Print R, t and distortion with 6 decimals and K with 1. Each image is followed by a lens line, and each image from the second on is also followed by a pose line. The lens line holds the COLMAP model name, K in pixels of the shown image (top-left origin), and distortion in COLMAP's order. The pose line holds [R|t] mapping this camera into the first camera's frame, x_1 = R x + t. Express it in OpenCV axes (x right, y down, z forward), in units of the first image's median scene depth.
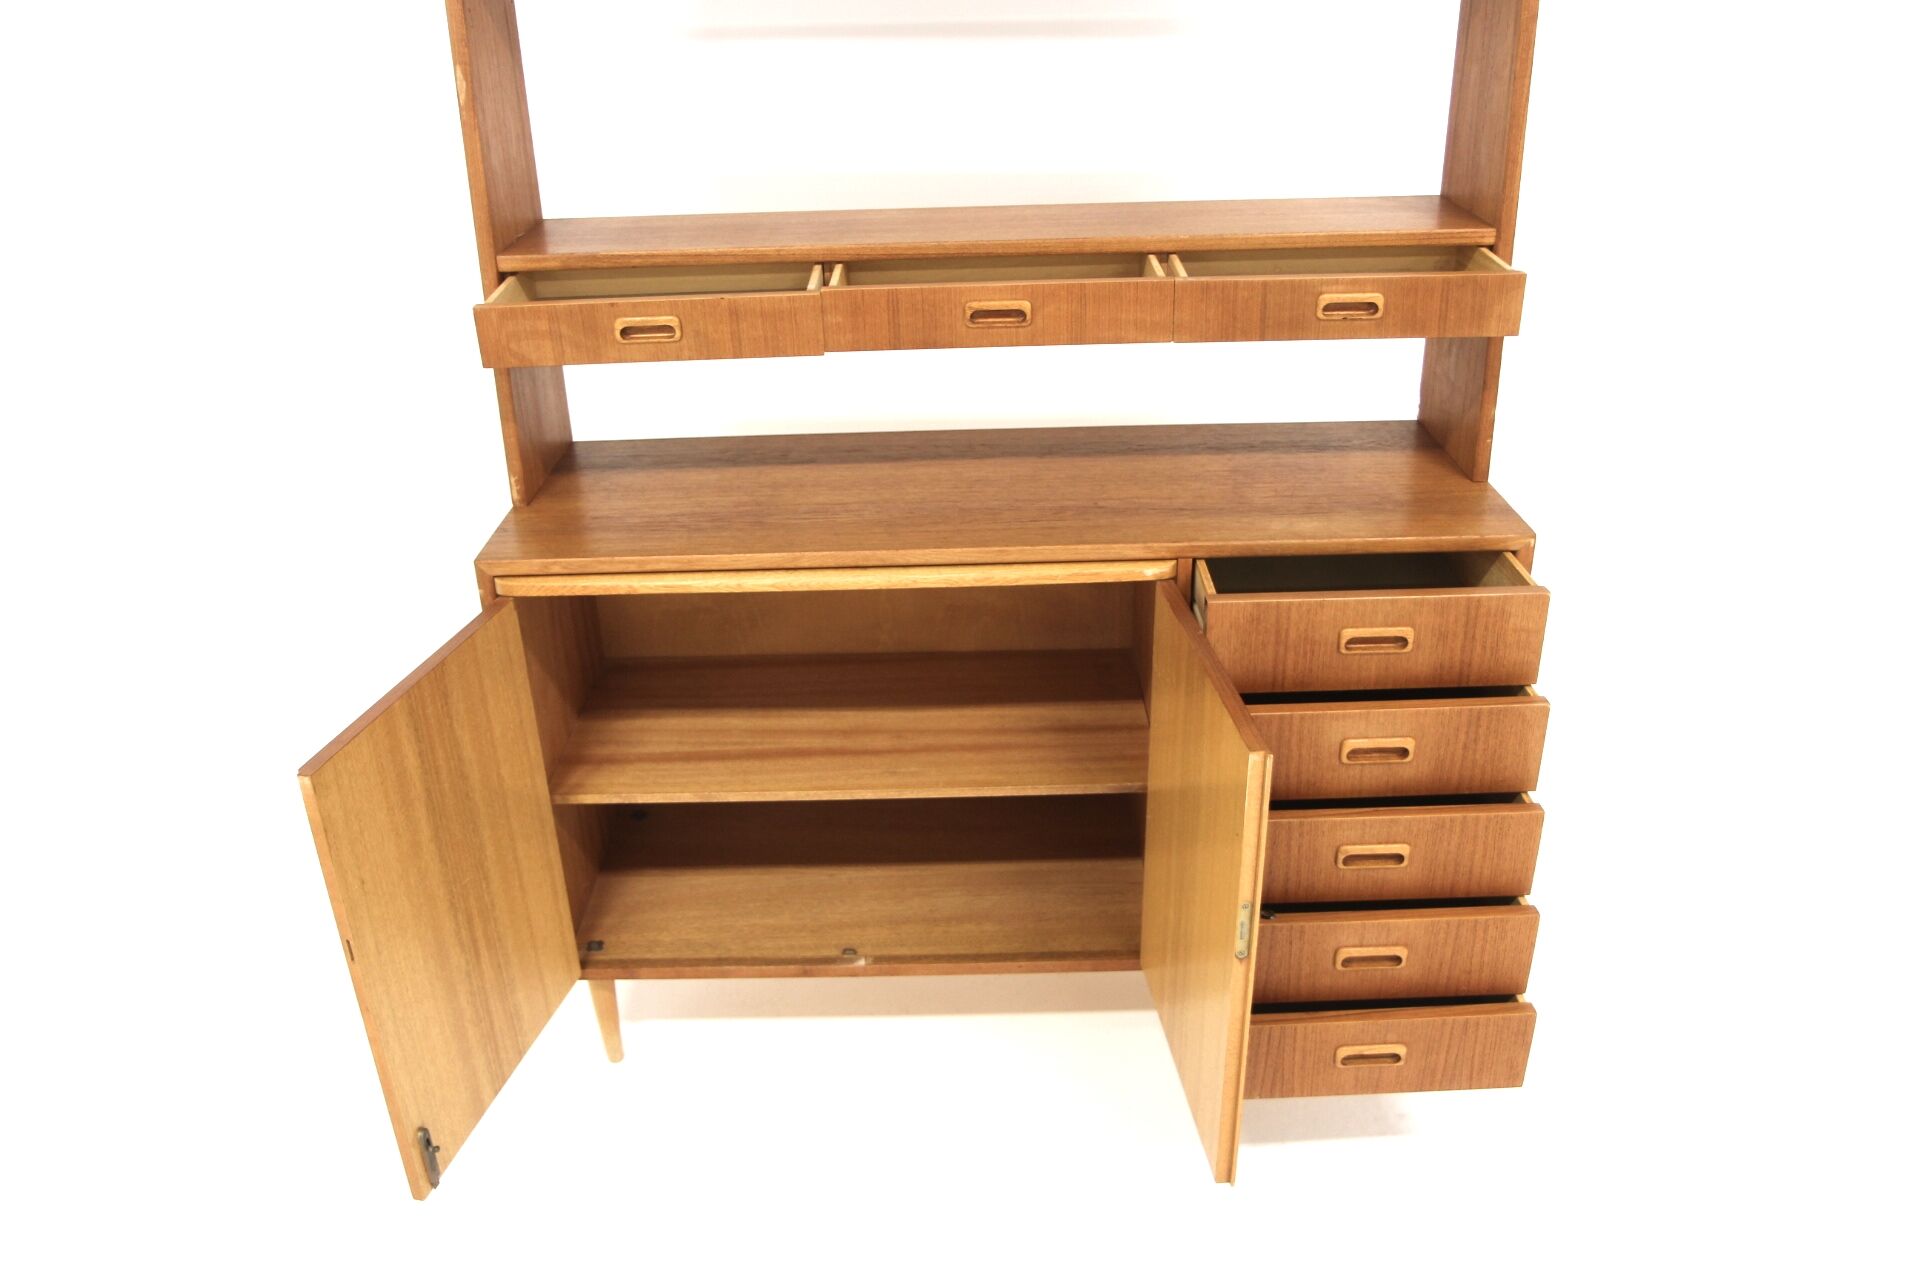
lens RADIAL K [[1519.0, 0, 988.0], [0, 1519.0, 639.9], [0, 0, 1]] dist [-0.083735, 0.034571]
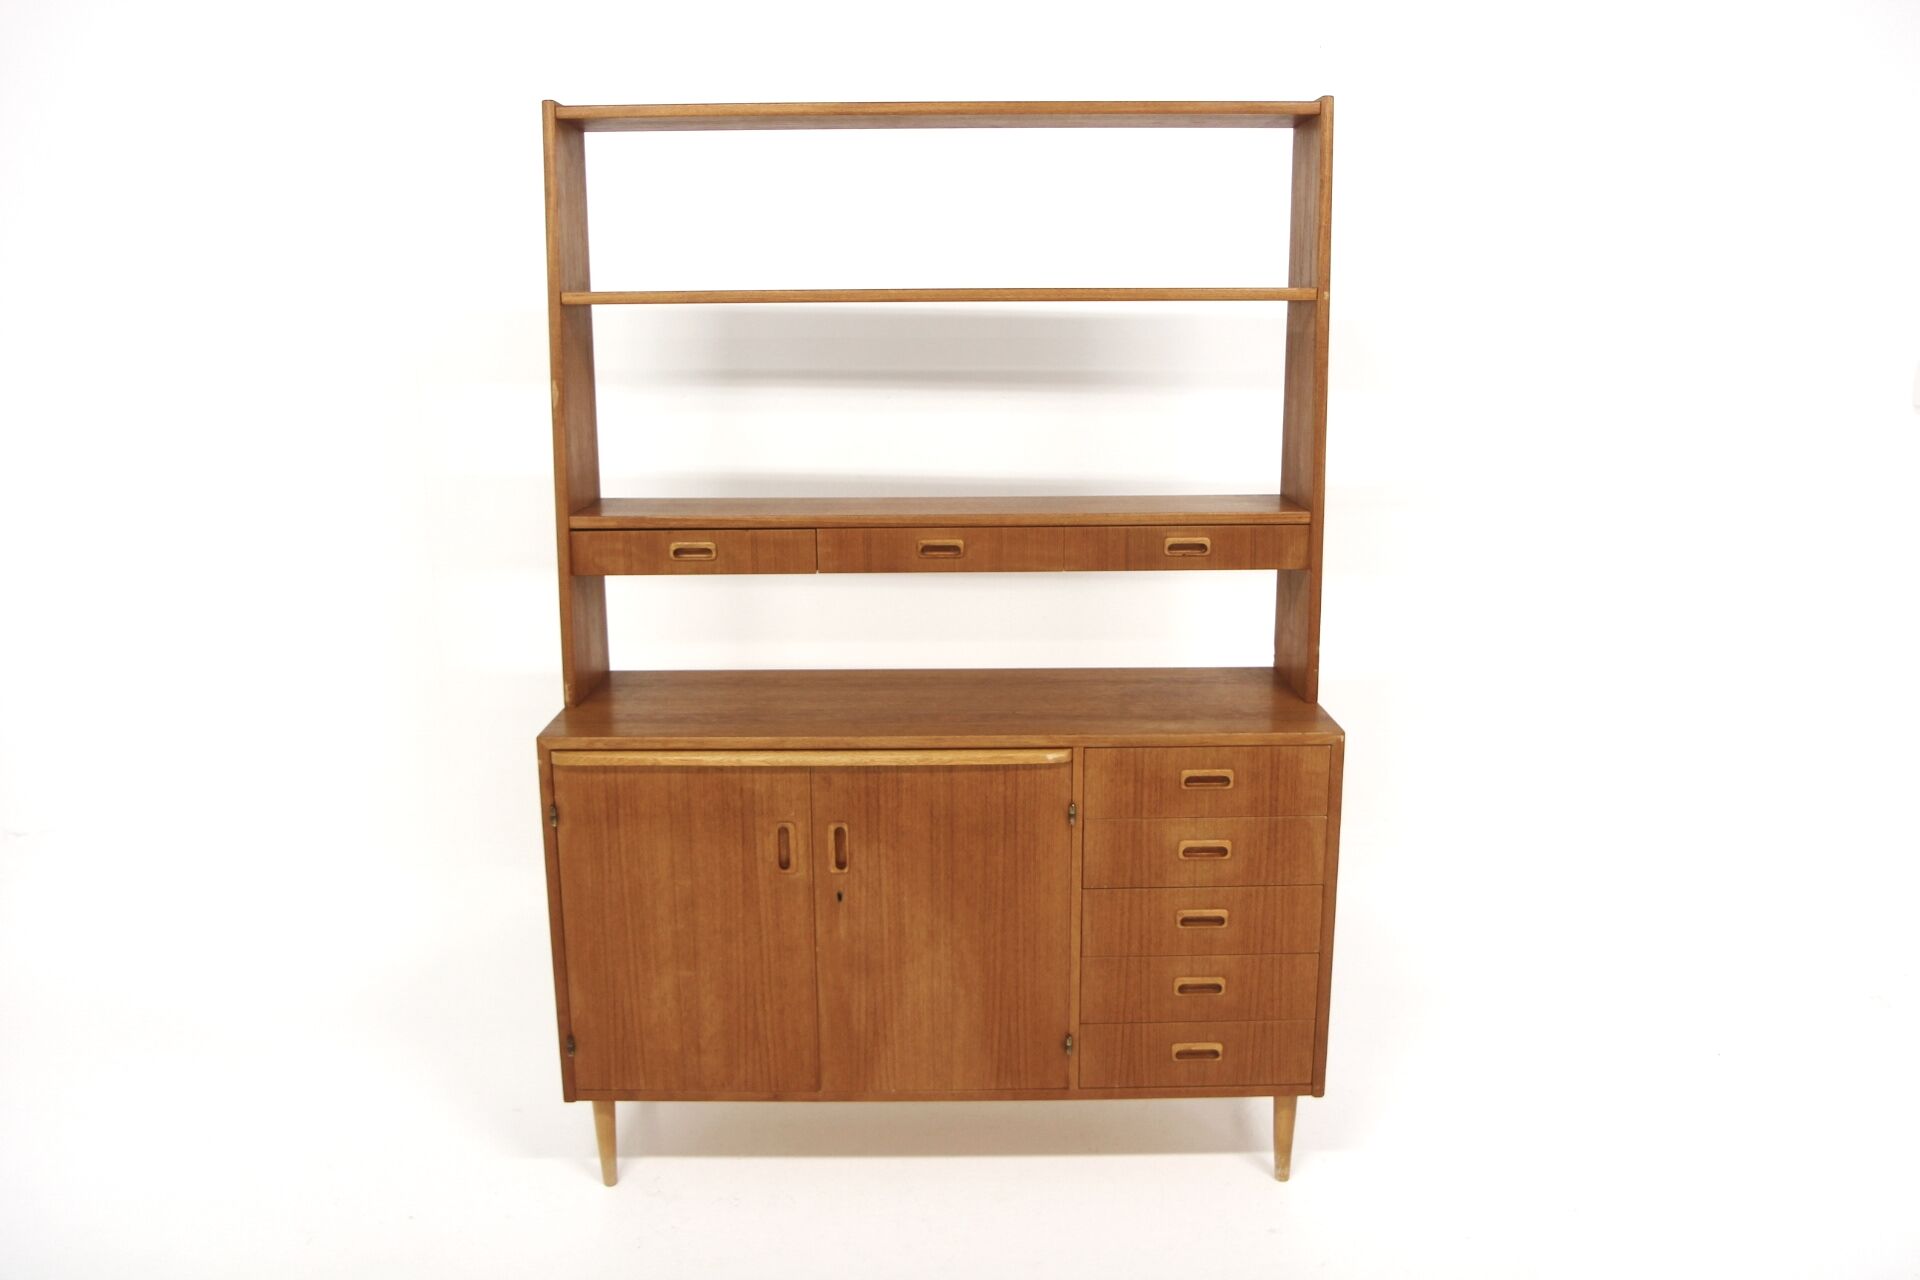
lens RADIAL K [[1624.4, 0, 949.7], [0, 1624.4, 650.1], [0, 0, 1]] dist [-0.090061, 0.002663]
pose [[0.999709, 0.024058, 0.001711, 0.015210], [-0.022877, 0.968313, -0.248691, 0.256298], [-0.007640, 0.248580, 0.968581, -0.453402]]
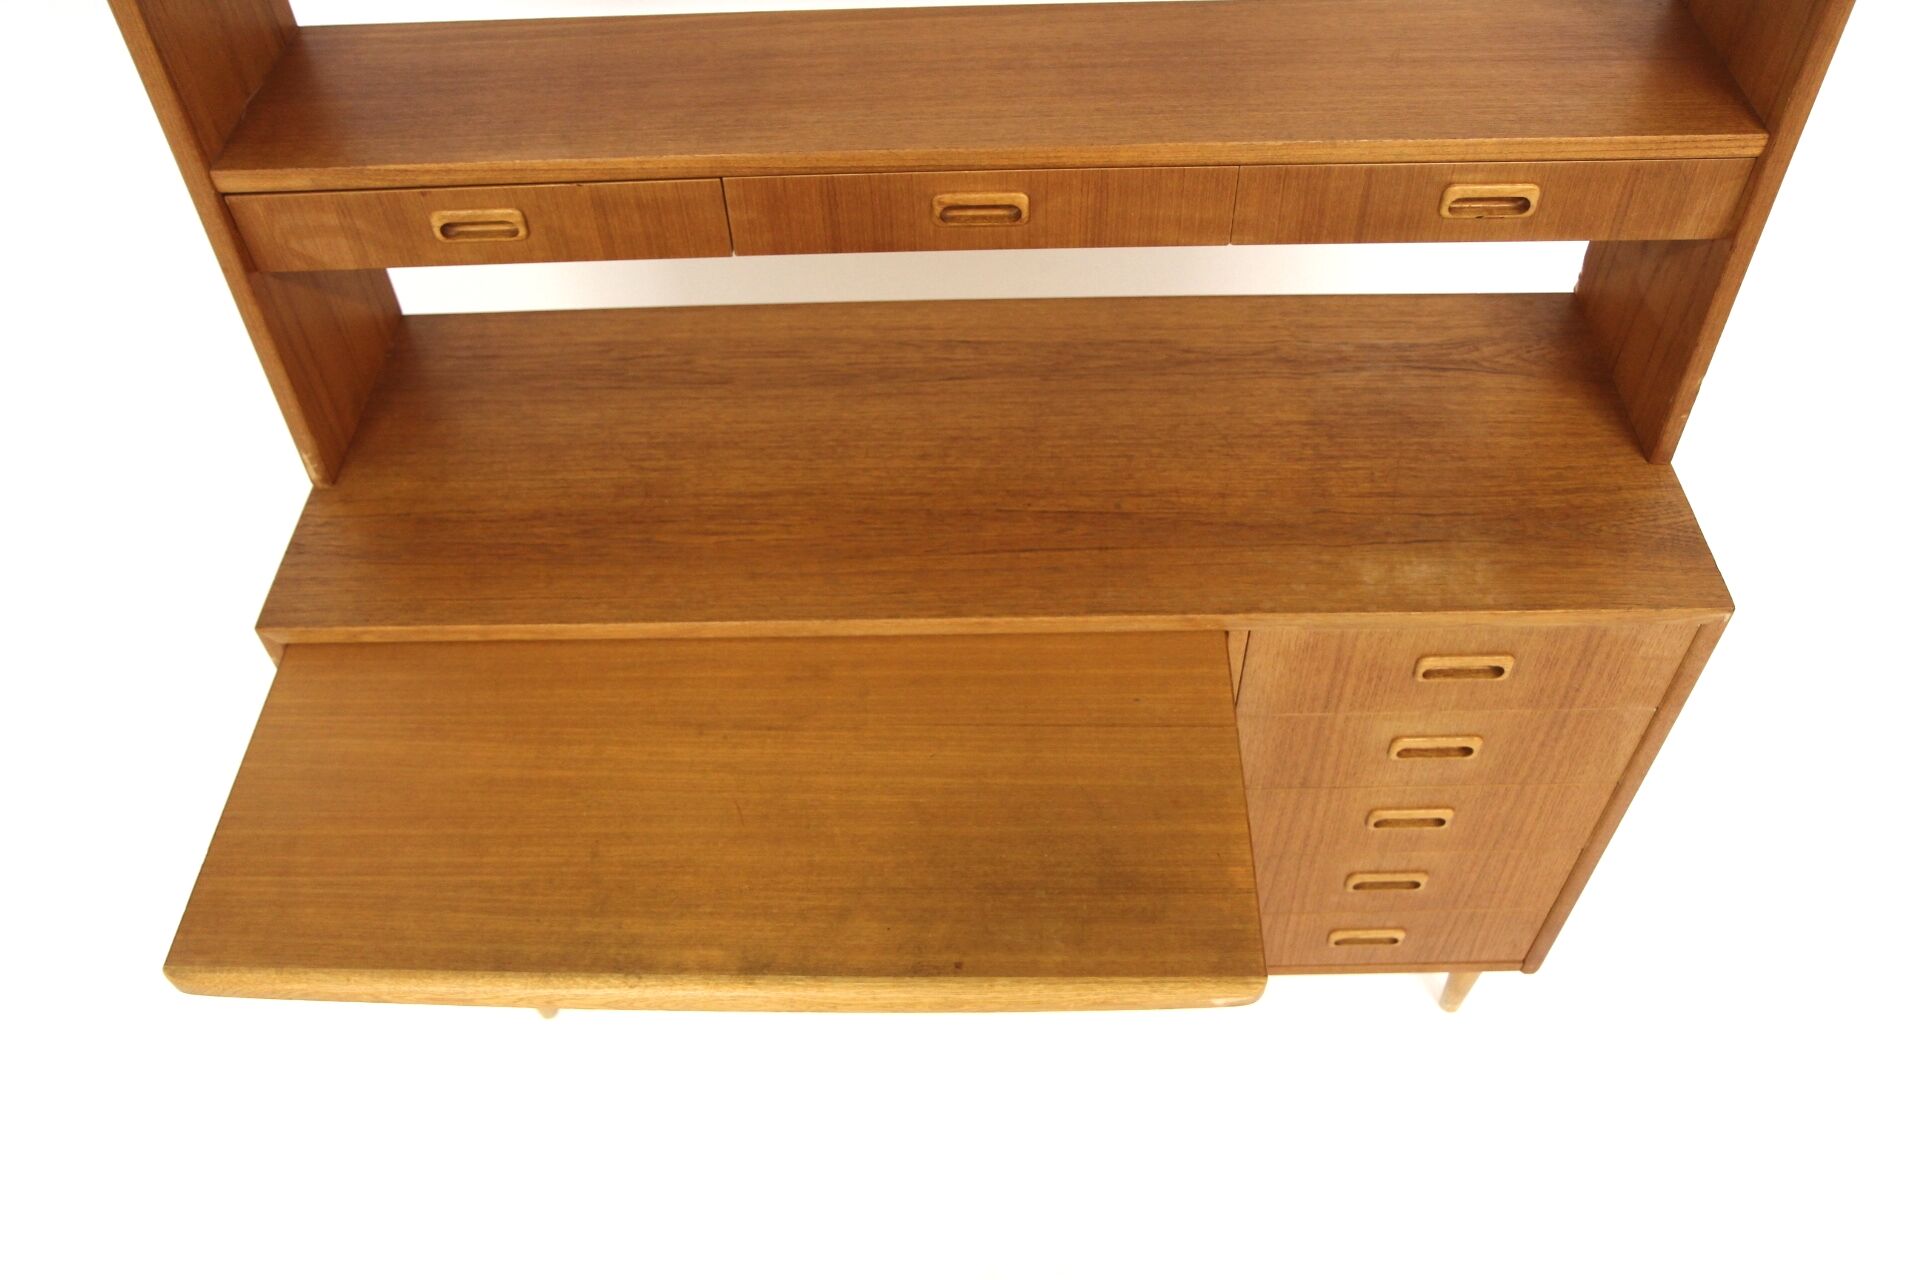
lens RADIAL K [[1519.0, 0, 953.4], [0, 1519.0, 641.6], [0, 0, 1]] dist [-0.083735, 0.034571]
pose [[0.999935, 0.008940, -0.007124, 0.000948], [-0.005299, 0.914690, 0.404122, -0.309760], [0.010129, -0.404058, 0.914677, 0.286965]]
